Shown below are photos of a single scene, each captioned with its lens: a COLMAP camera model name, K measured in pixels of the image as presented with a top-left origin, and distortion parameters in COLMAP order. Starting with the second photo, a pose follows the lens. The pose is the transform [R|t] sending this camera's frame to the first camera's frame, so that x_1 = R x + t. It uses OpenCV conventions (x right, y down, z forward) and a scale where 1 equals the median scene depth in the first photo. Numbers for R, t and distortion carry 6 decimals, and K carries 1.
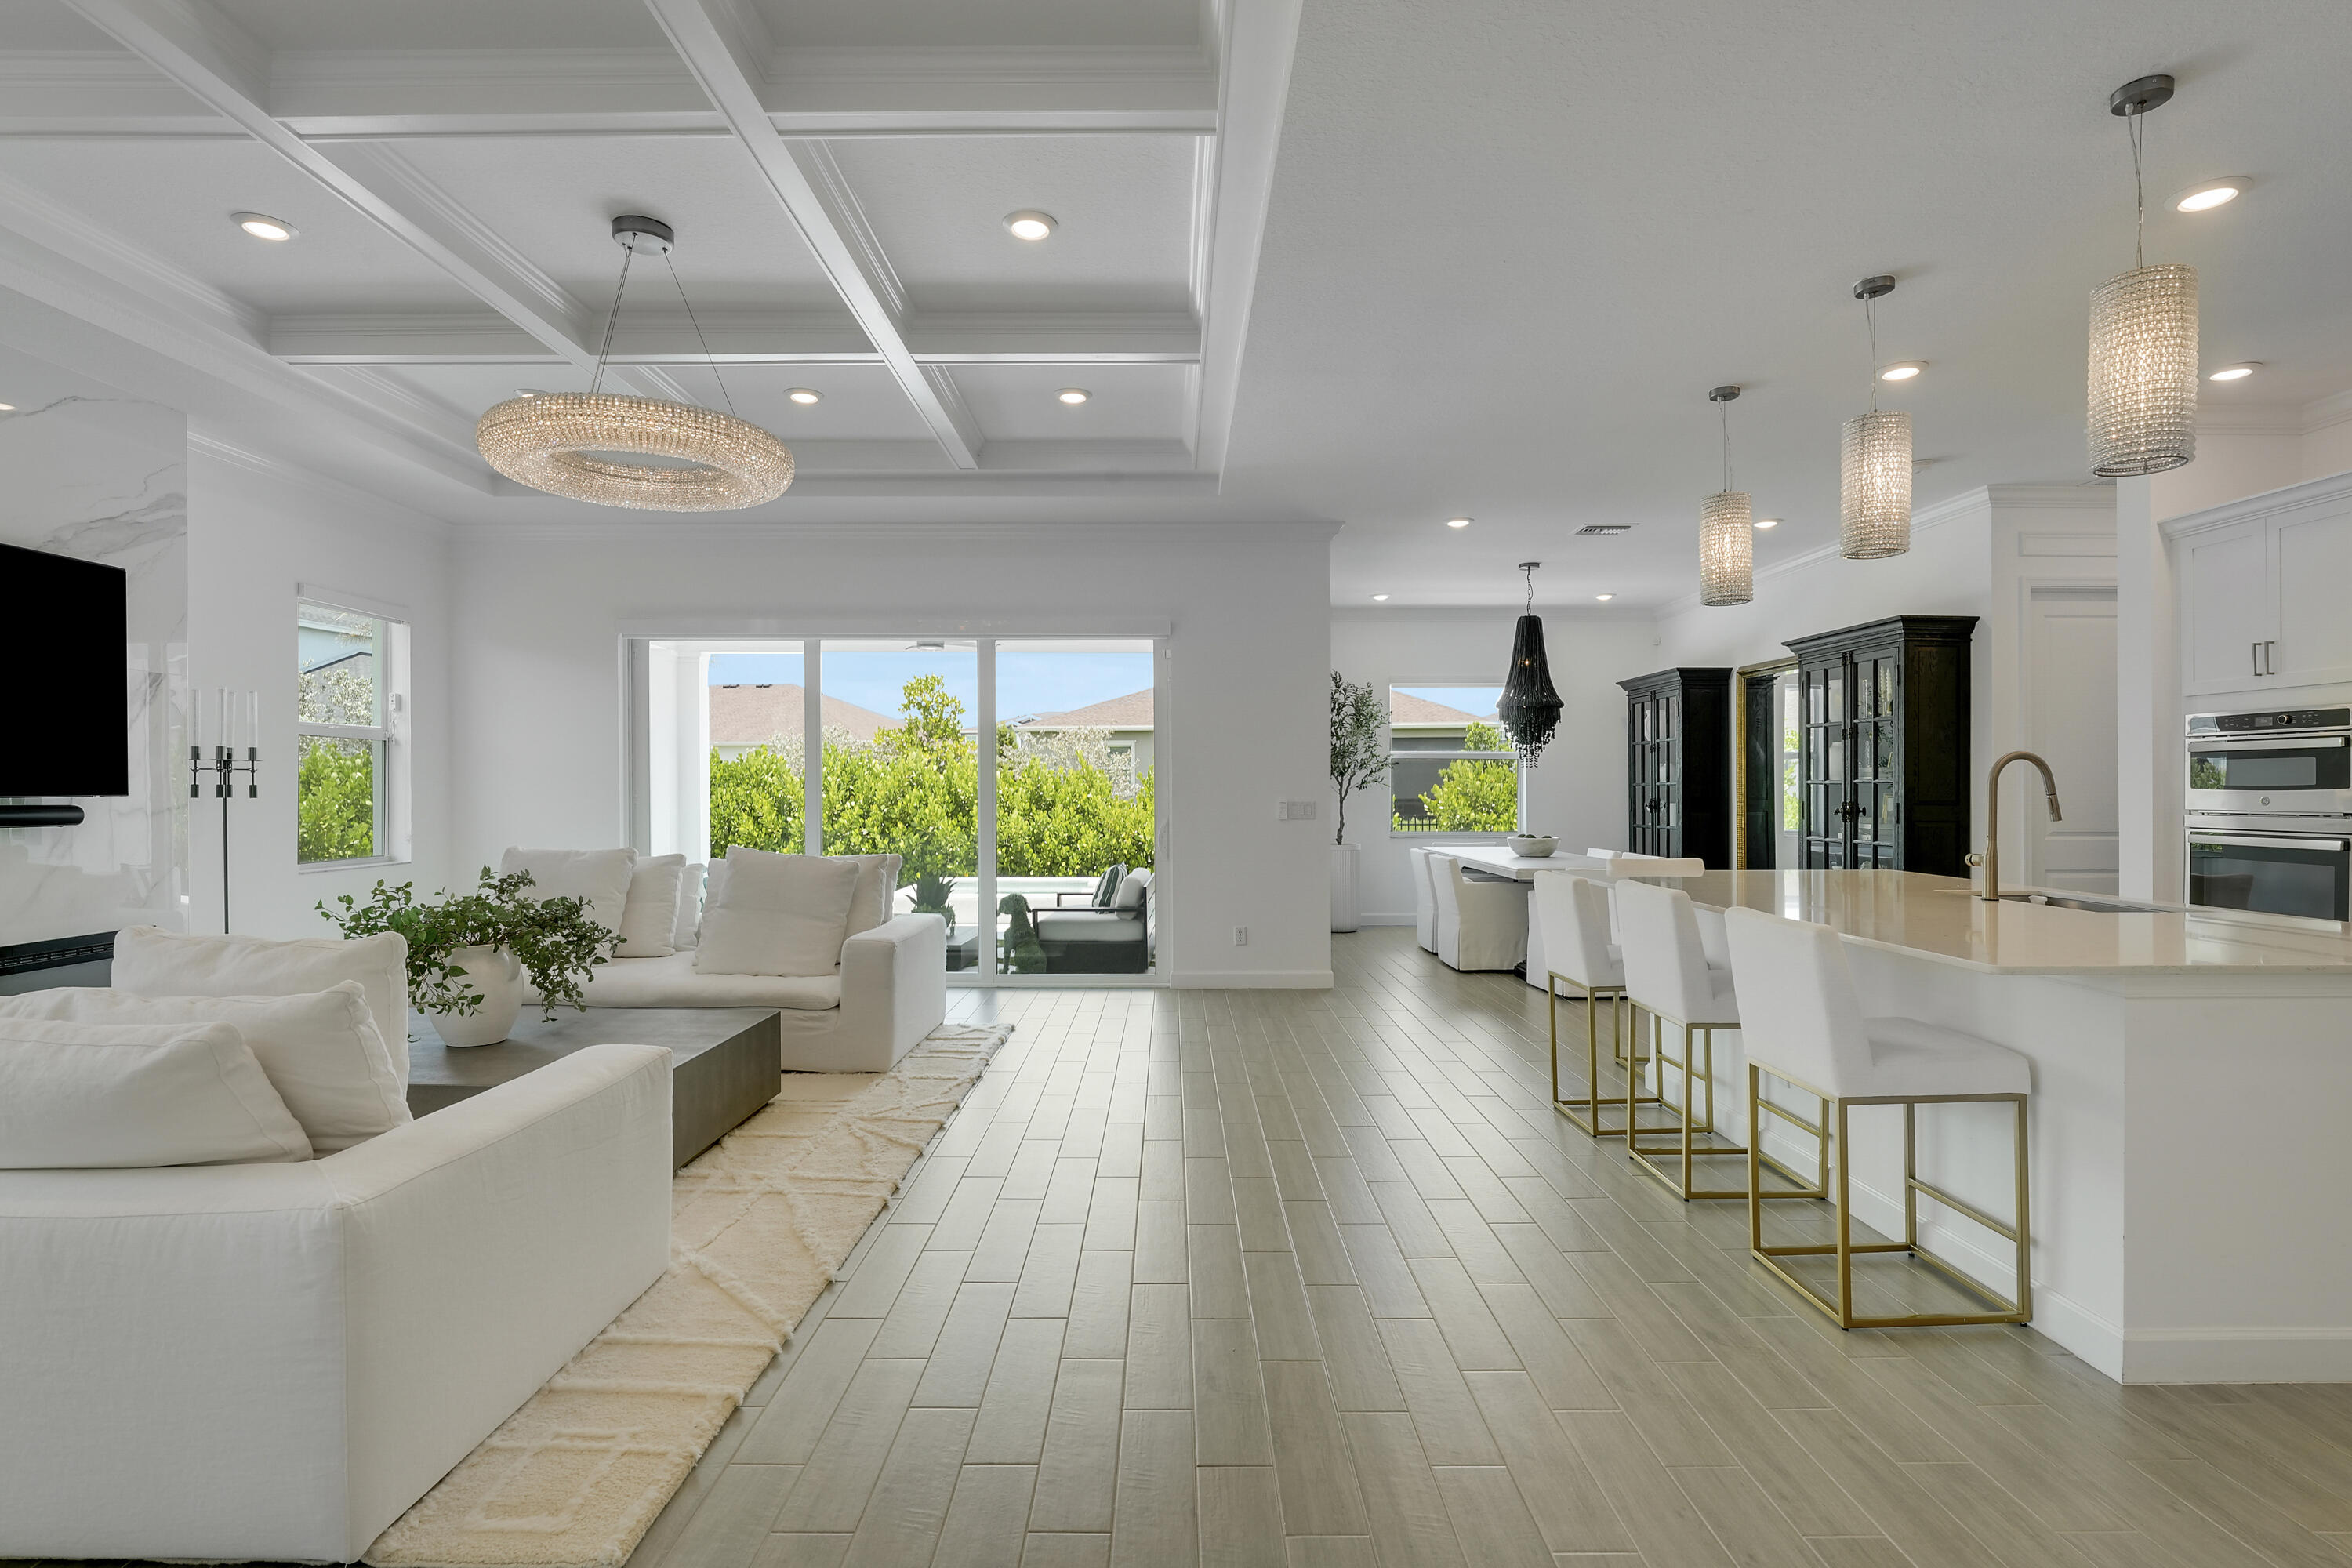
lens RADIAL K [[1125.6, 0, 1200.2], [0, 1125.6, 790.7], [0, 0, 1]] dist [-0.000626, -0.000017]
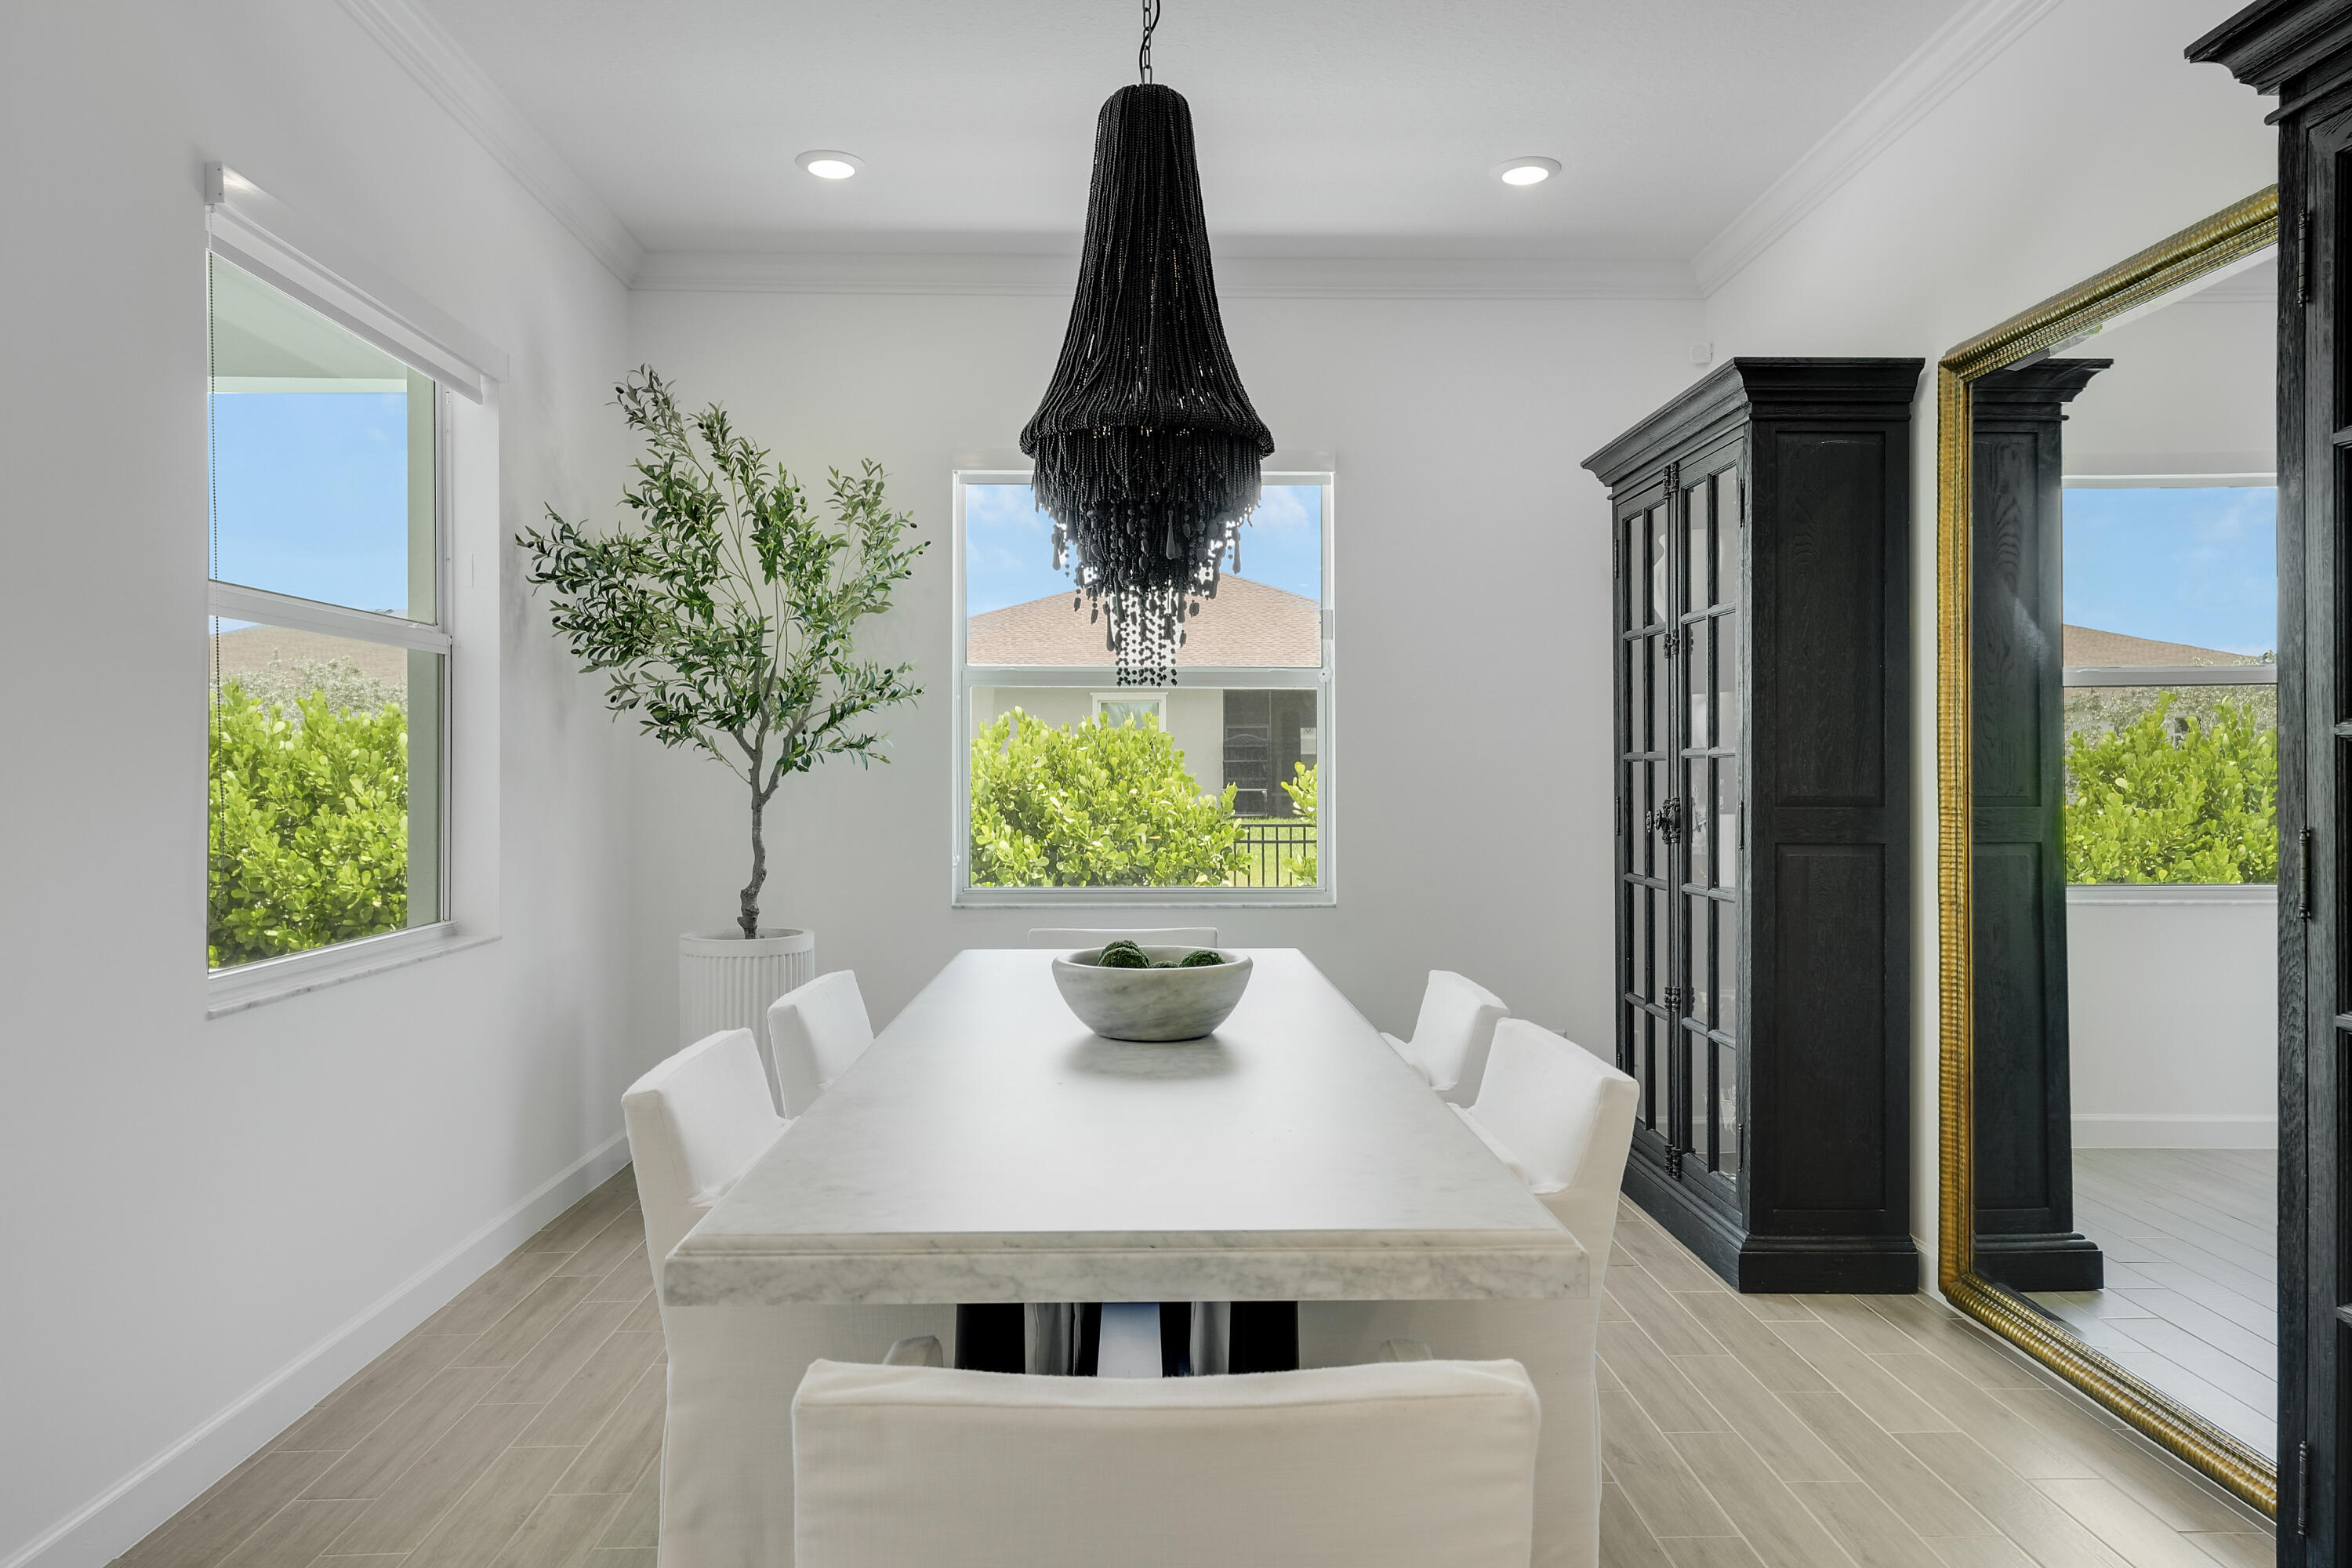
lens RADIAL K [[1562.2, 0, 1199.6], [0, 1562.2, 763.5], [0, 0, 1]] dist [0.028449, -0.000518]
pose [[0.999707, 0.000919, 0.024186, 0.267012], [-0.000735, 0.999971, -0.007592, 0.000257], [-0.024192, 0.007572, 0.999679, 0.577829]]
